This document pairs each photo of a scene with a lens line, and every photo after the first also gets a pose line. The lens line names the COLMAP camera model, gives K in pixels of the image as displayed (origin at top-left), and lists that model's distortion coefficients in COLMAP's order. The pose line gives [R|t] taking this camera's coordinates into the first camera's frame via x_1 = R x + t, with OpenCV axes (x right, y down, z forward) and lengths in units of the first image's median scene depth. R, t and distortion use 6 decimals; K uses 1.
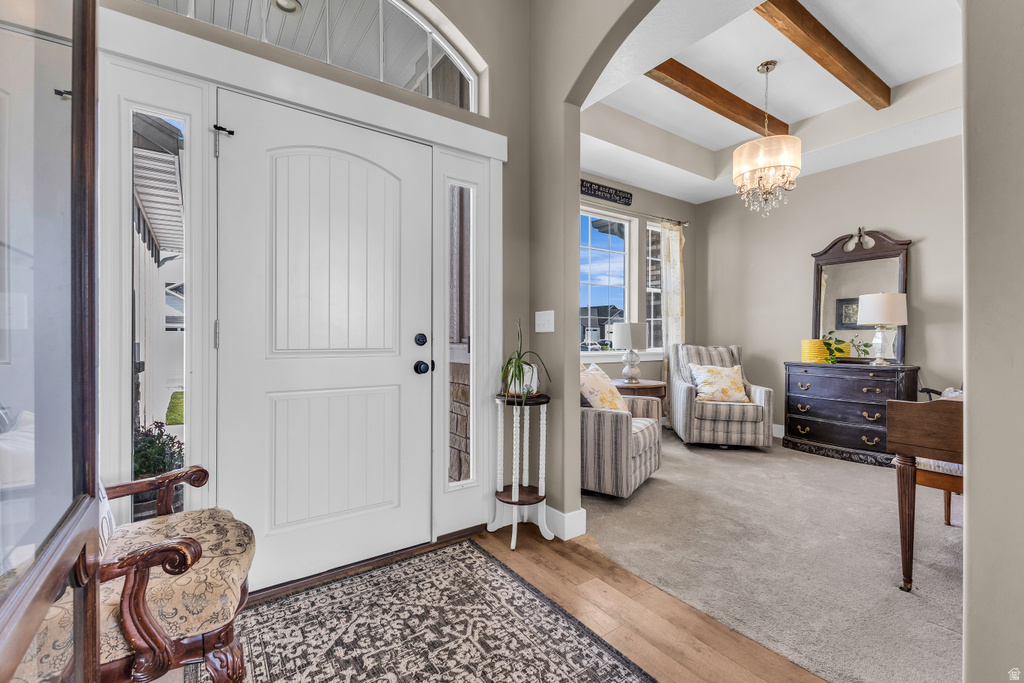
lens RADIAL K [[391.7, 0, 348.1], [0, 391.7, 344.0], [0, 0, 1]] dist [0.003271, 0.000102]
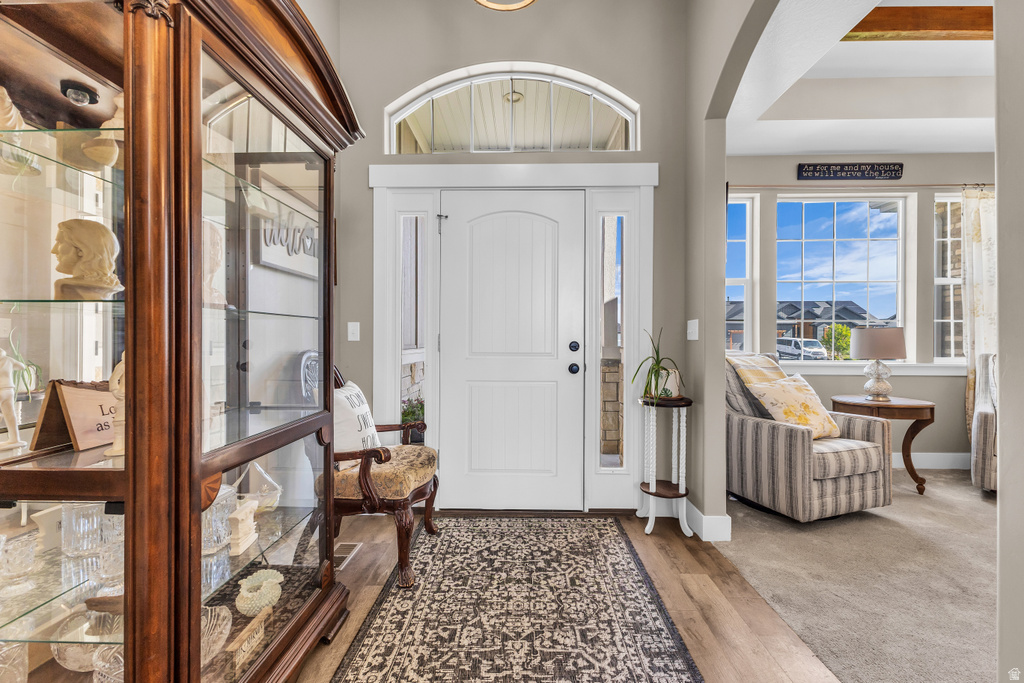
lens RADIAL K [[444.5, 0, 517.7], [0, 444.5, 339.9], [0, 0, 1]] dist [0.001100, -0.000146]
pose [[0.807035, 0.001342, -0.590502, 0.880431], [-0.006662, 0.999954, -0.006832, -0.020762], [0.590465, 0.009447, 0.807008, -0.254332]]
